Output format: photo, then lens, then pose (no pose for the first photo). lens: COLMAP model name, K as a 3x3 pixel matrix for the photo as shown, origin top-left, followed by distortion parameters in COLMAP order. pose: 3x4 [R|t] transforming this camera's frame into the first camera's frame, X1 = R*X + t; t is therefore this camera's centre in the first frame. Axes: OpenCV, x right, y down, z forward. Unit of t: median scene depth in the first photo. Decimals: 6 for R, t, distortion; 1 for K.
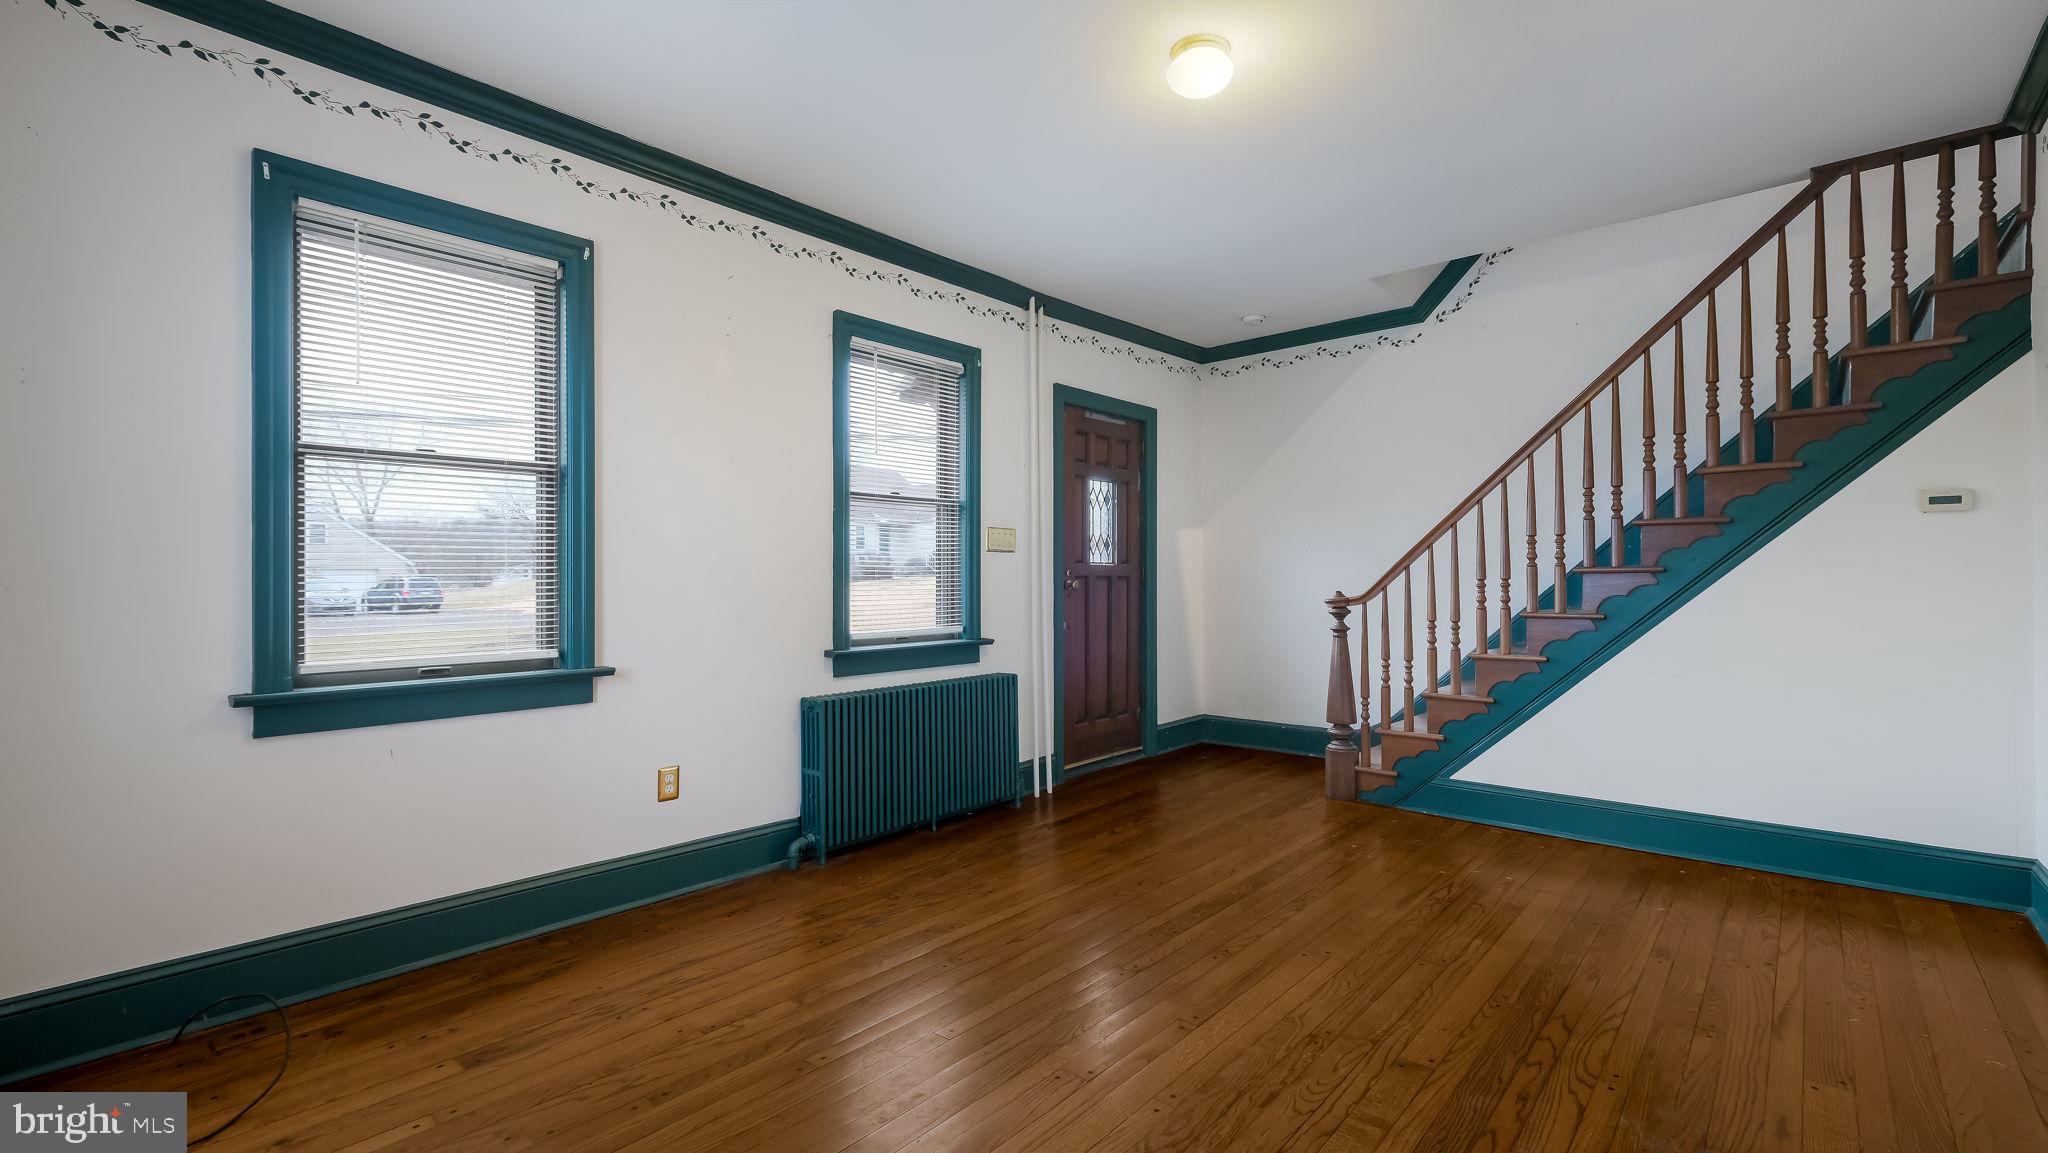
lens RADIAL K [[897.2, 0, 1014.1], [0, 897.2, 576.9], [0, 0, 1]] dist [0.001936, -0.000144]
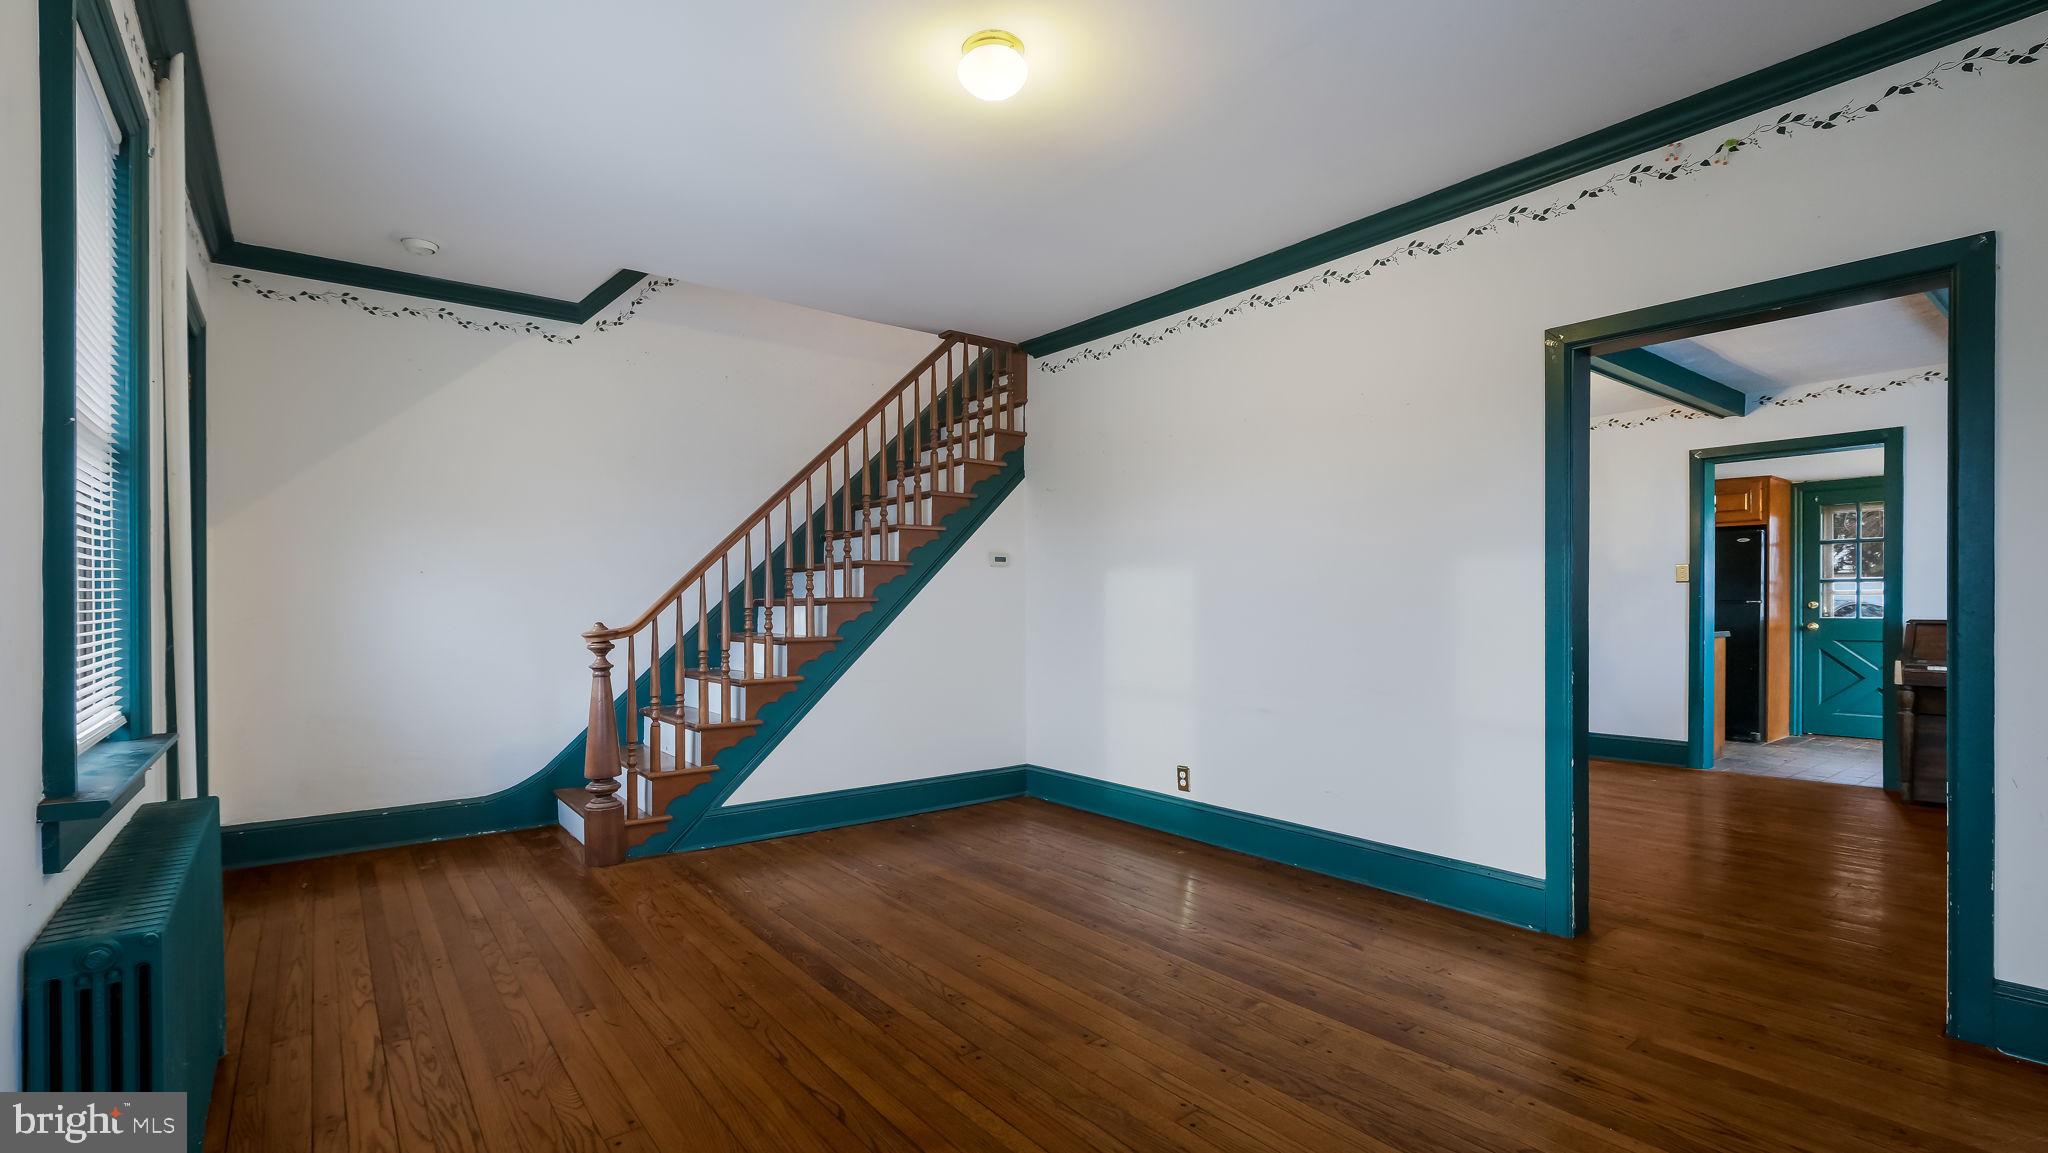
lens RADIAL K [[902.4, 0, 1032.9], [0, 902.4, 616.4], [0, 0, 1]] dist [0.003360, 0.000246]
pose [[0.167137, -0.013219, 0.985845, -0.448650], [0.000389, 0.999911, 0.013341, -0.001584], [-0.985934, -0.001846, 0.167127, 0.484553]]
